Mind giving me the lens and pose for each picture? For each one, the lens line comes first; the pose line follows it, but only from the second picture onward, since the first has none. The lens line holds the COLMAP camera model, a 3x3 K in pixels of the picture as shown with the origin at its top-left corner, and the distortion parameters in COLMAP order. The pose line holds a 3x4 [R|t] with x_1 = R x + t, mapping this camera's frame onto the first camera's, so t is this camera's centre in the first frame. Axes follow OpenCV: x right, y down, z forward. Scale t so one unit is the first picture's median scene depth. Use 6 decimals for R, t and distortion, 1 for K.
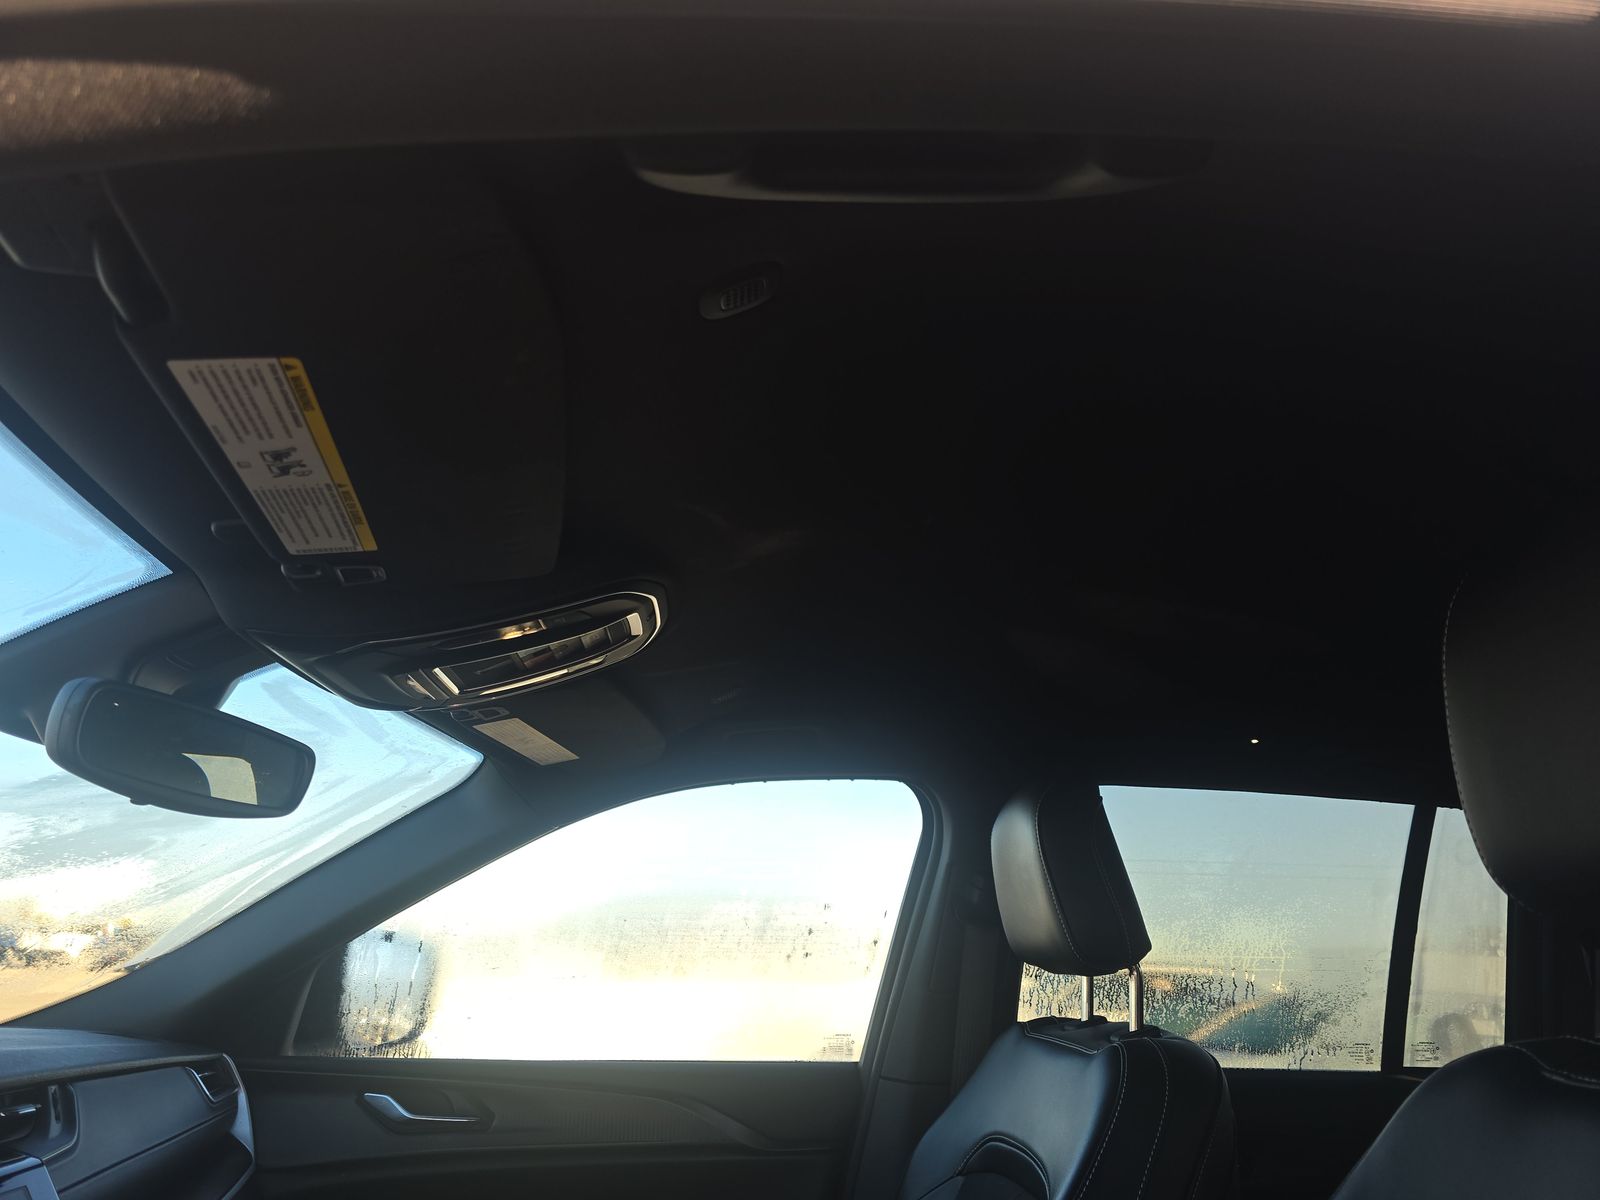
lens RADIAL K [[1088.2, 0, 791.2], [0, 1088.2, 603.7], [0, 0, 1]] dist [0.059410, -0.056343]
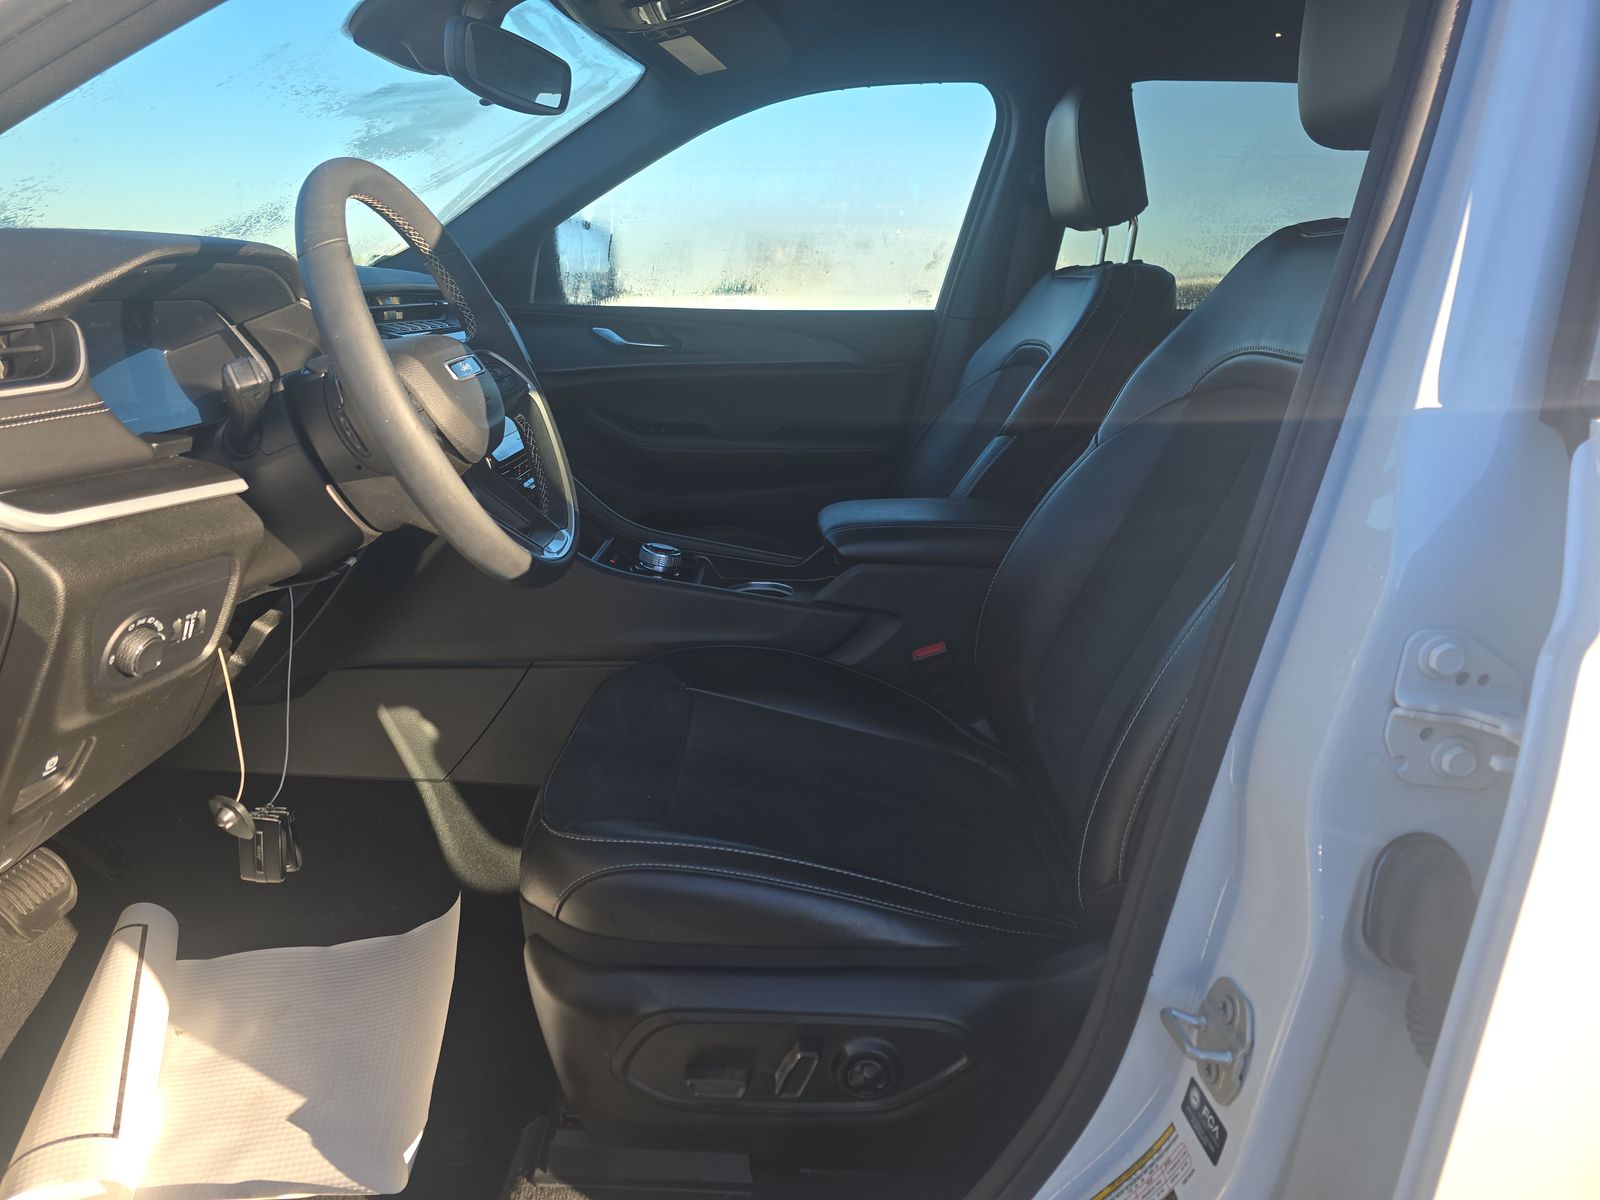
lens RADIAL K [[1088.2, 0, 791.2], [0, 1088.2, 603.7], [0, 0, 1]] dist [0.059410, -0.056343]
pose [[0.997870, 0.007406, -0.064806, -0.030127], [0.030286, 0.827341, 0.560883, -0.059889], [0.057770, -0.561651, 0.825355, -0.407639]]
